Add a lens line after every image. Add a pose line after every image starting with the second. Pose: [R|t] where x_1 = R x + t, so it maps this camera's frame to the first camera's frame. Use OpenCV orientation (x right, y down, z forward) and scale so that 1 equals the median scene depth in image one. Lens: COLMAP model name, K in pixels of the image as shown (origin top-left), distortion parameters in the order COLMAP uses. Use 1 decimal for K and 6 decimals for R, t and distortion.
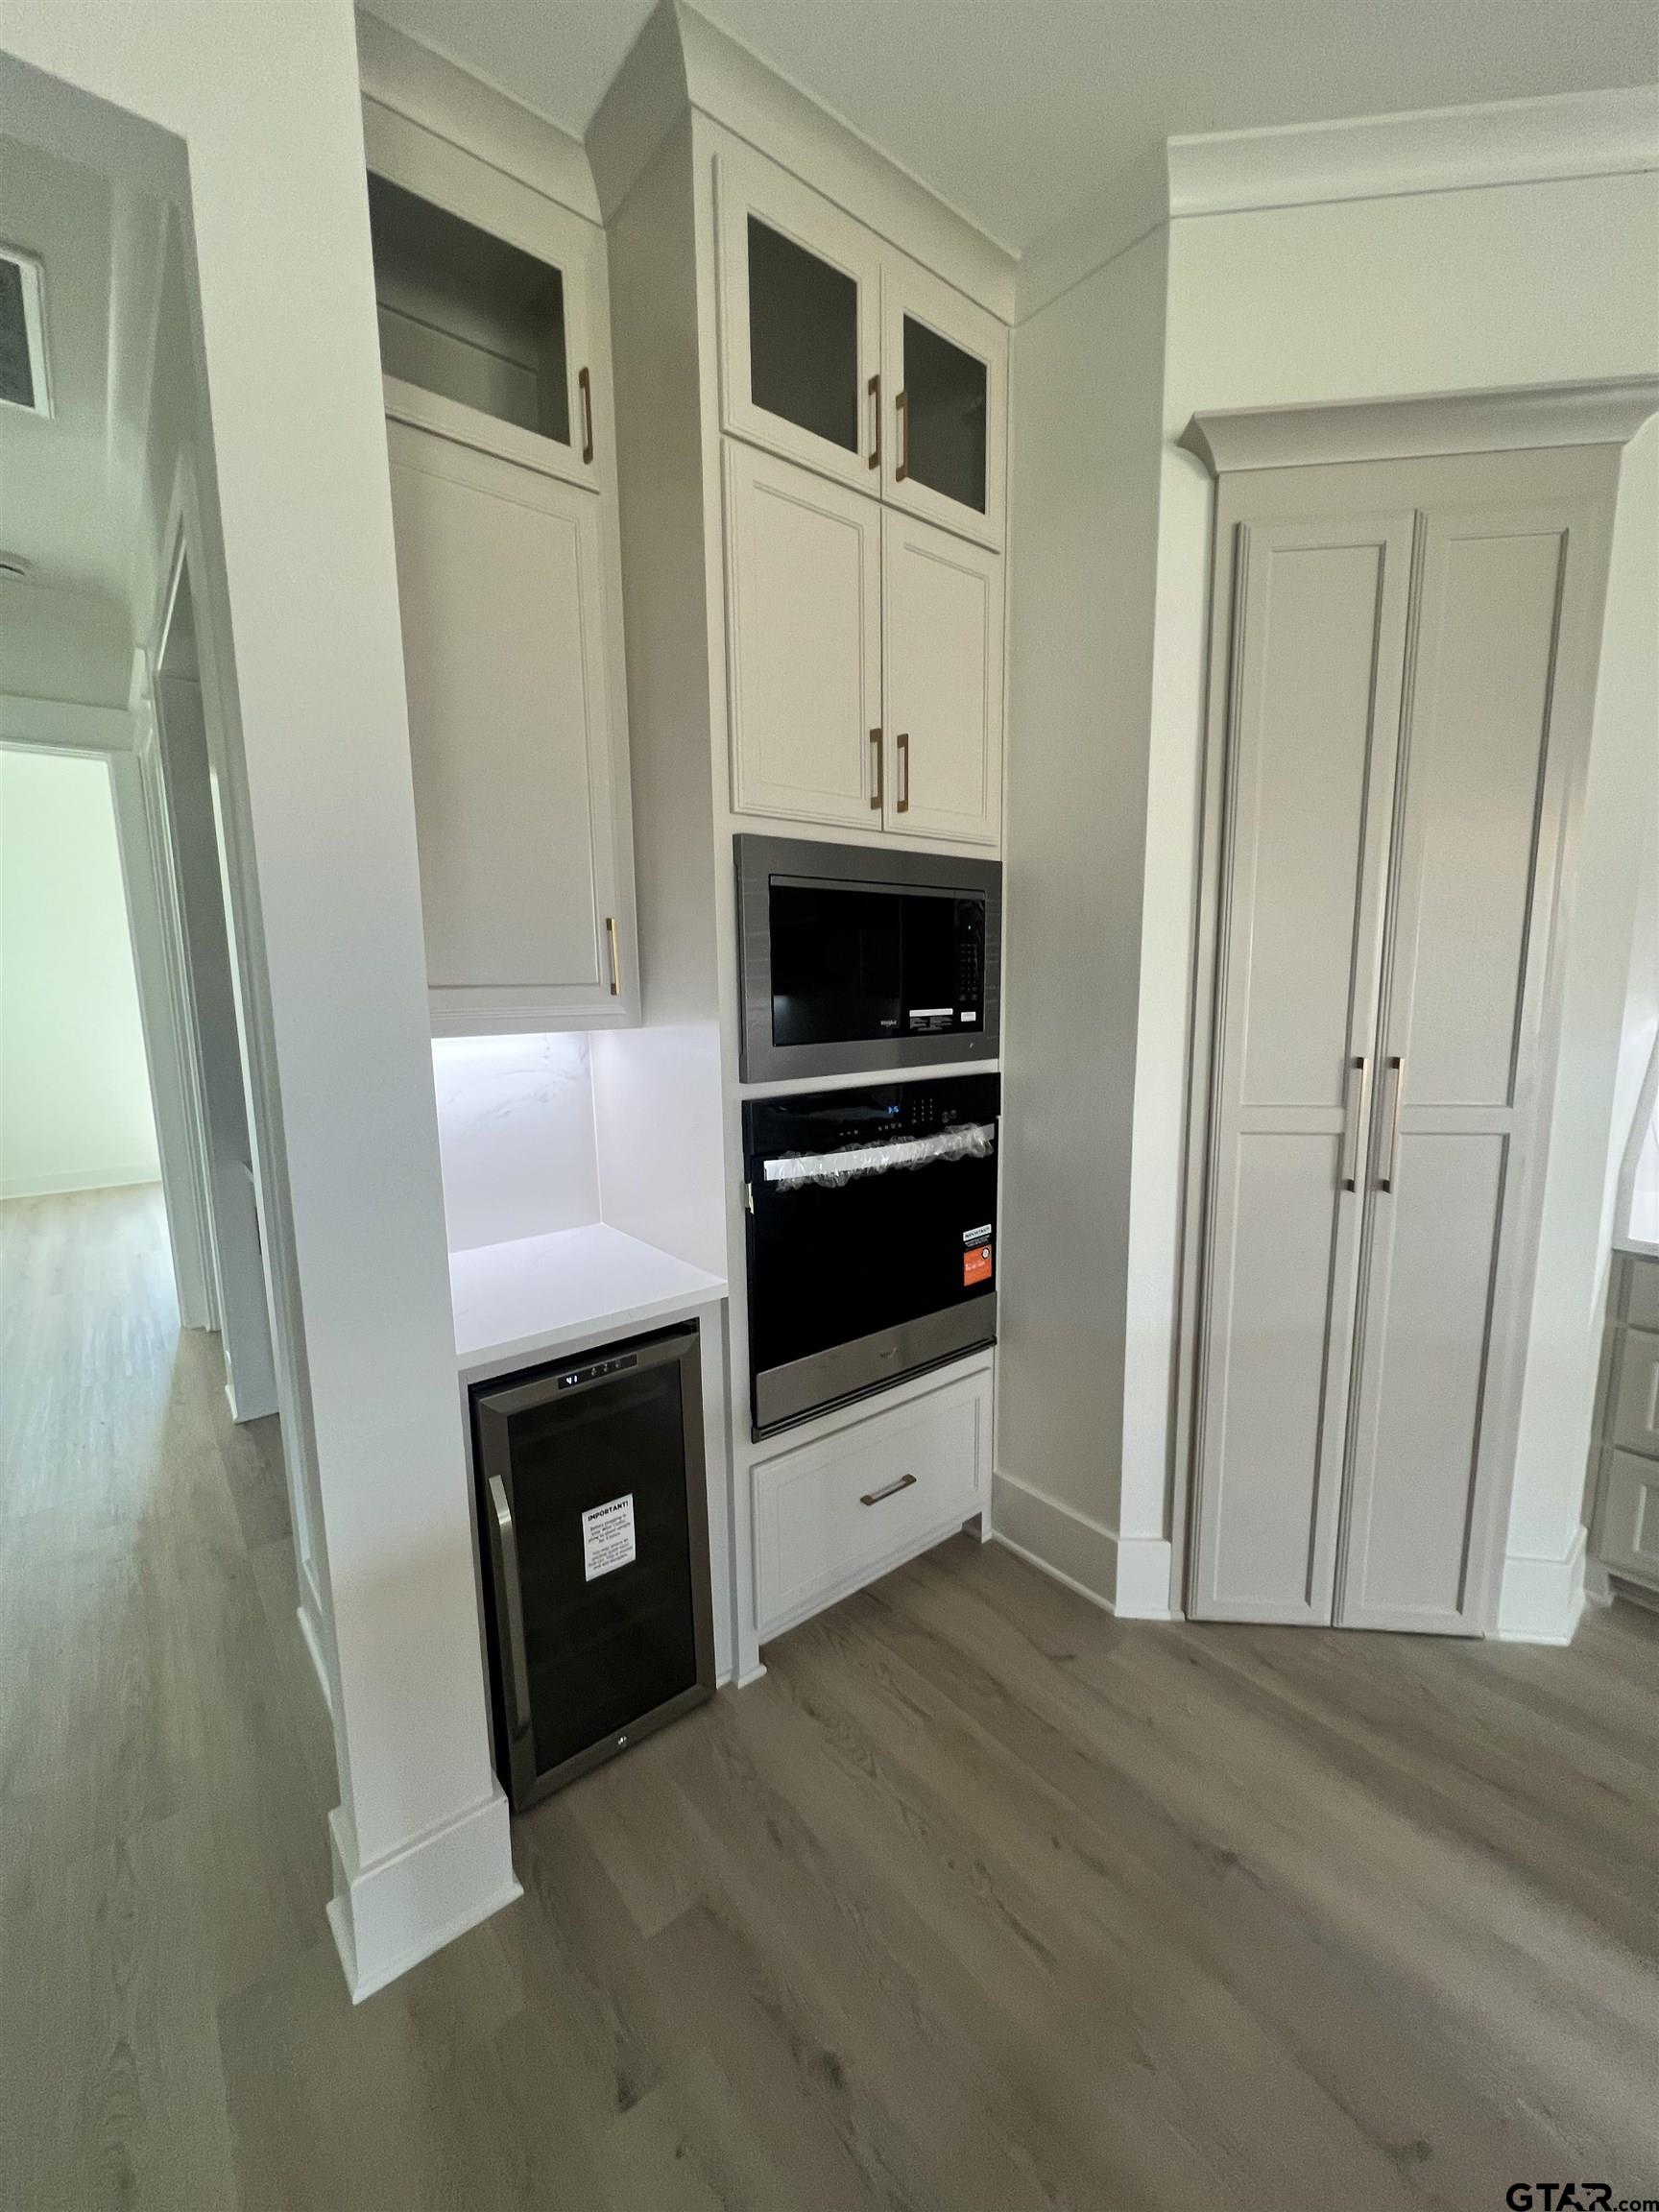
lens RADIAL K [[883.9, 0, 830.1], [0, 883.9, 1102.4], [0, 0, 1]] dist [-0.003959, 0.000851]
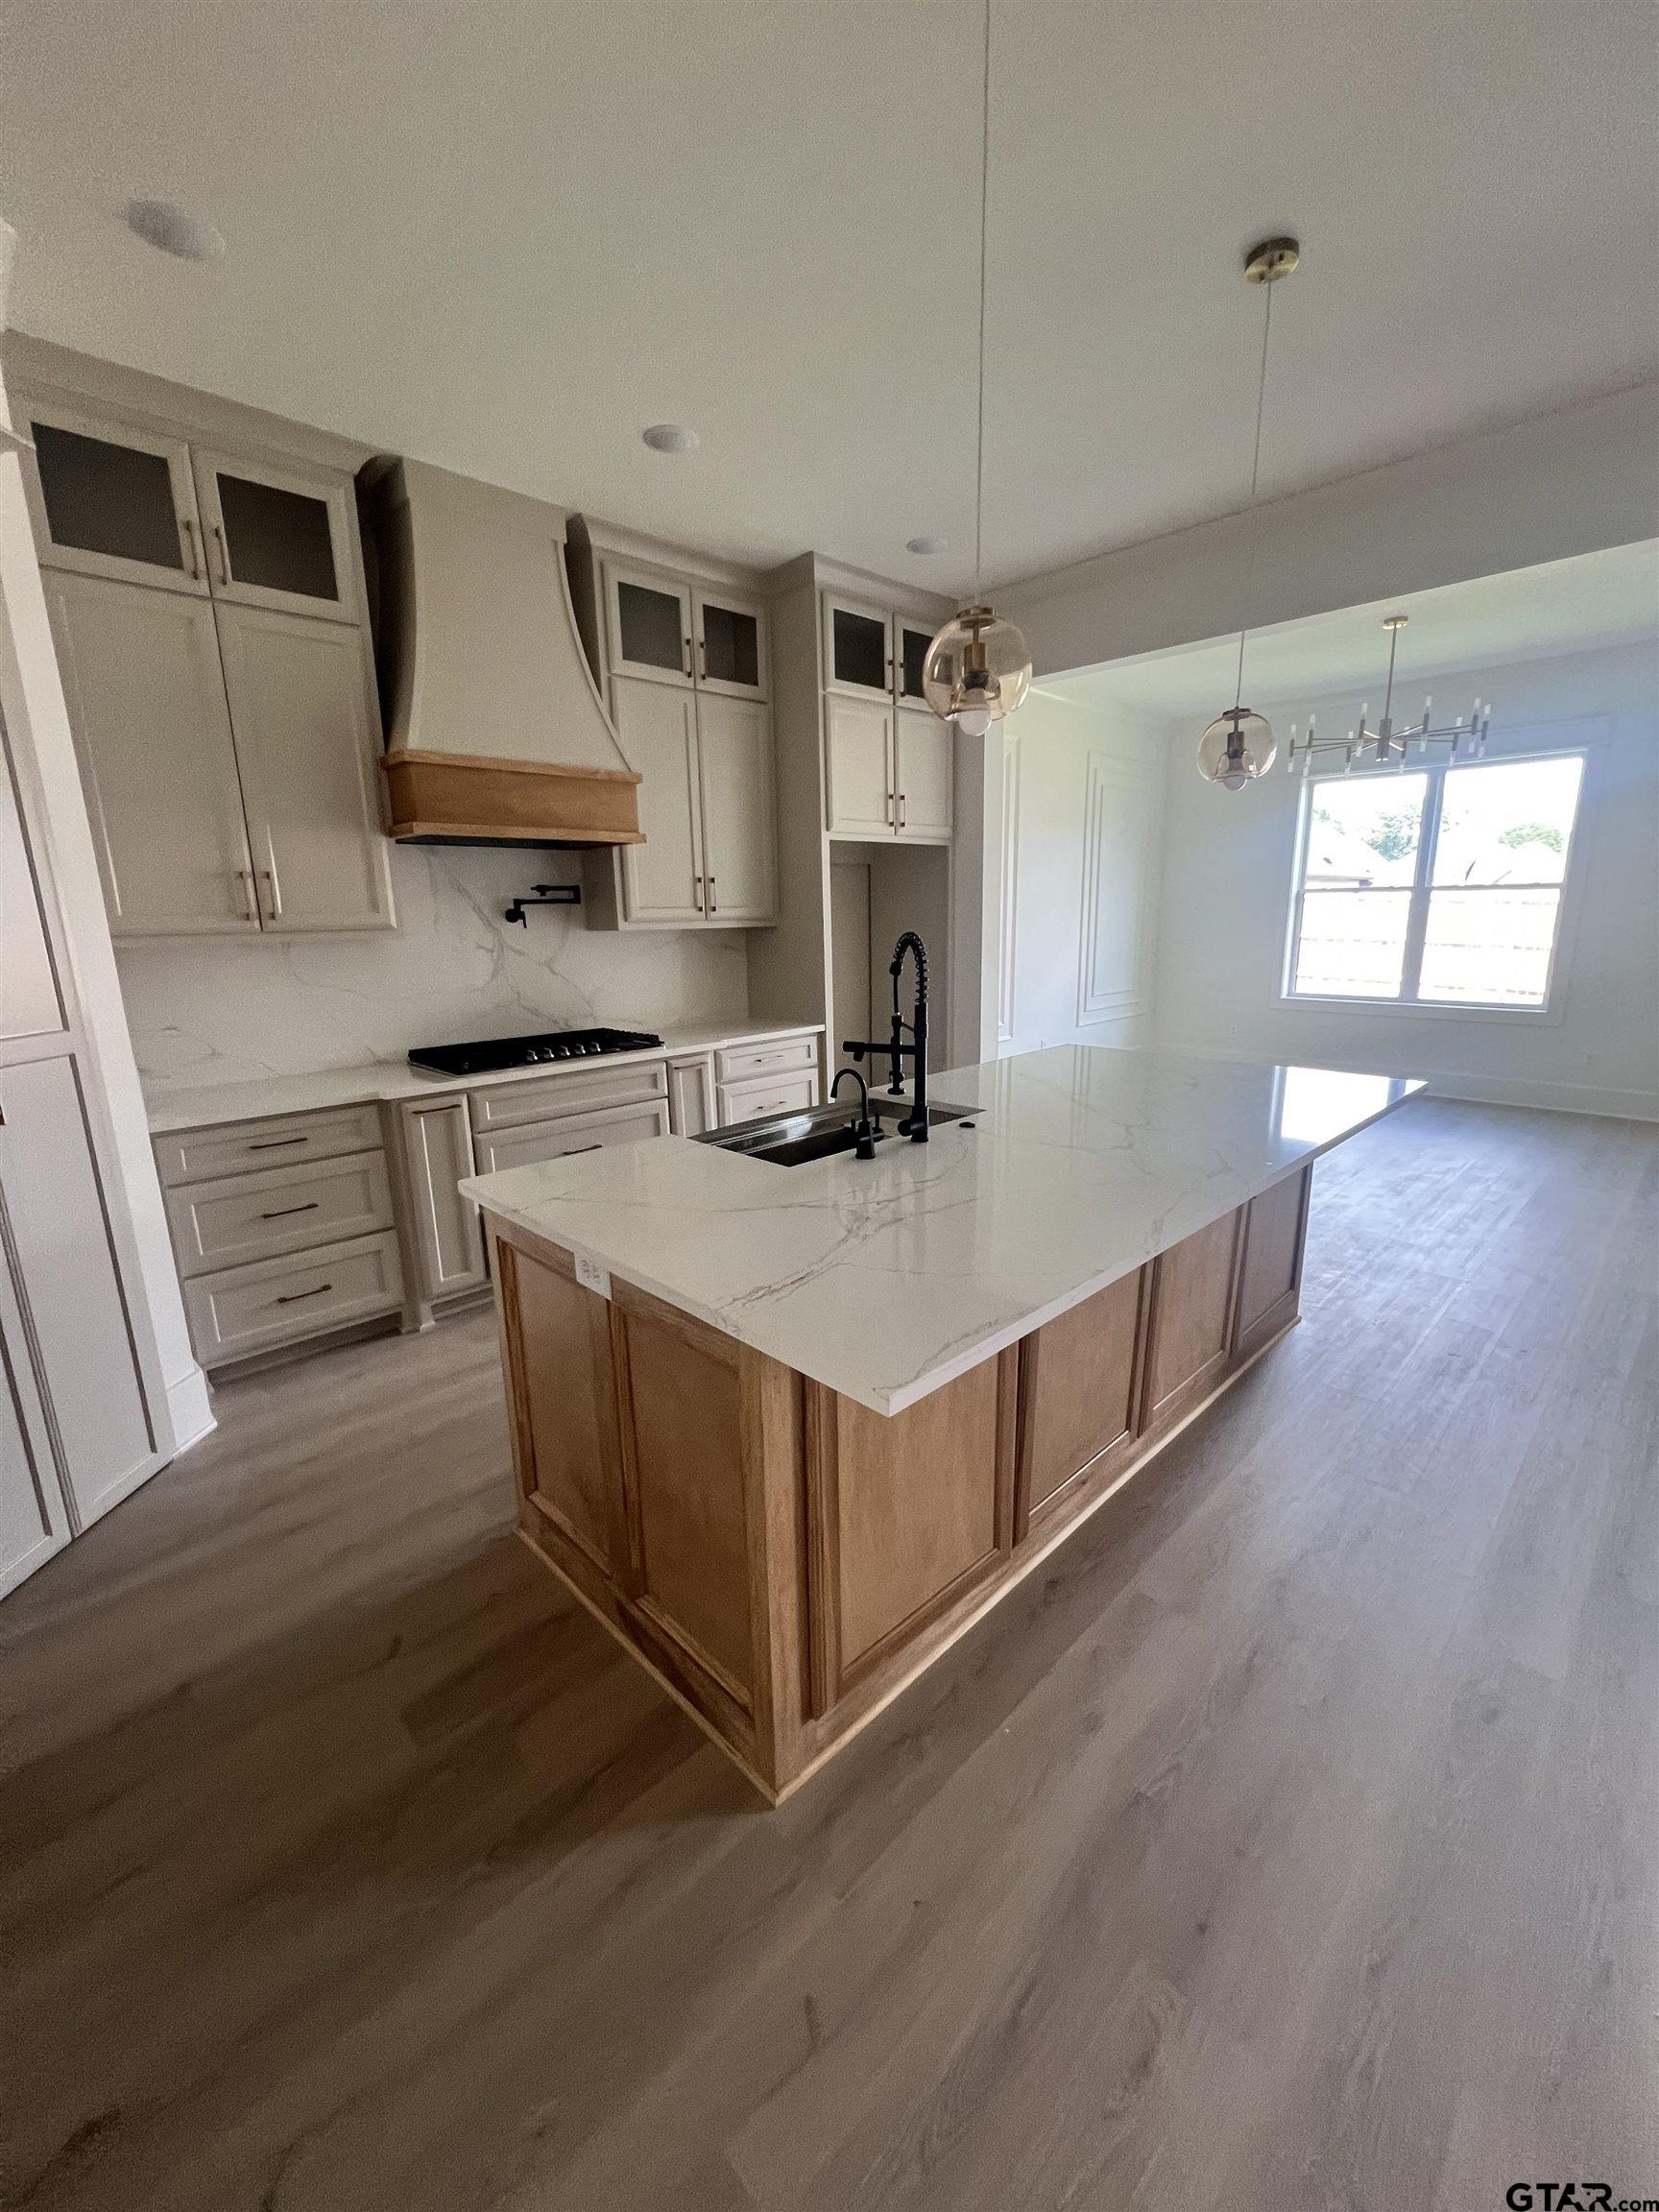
lens RADIAL K [[883.9, 0, 828.5], [0, 883.9, 1109.7], [0, 0, 1]] dist [-0.003959, 0.000851]
pose [[-0.084937, -0.204641, 0.975145, -0.474462], [0.151512, 0.964648, 0.215635, 0.005890], [-0.984799, 0.166062, -0.050929, 0.080908]]
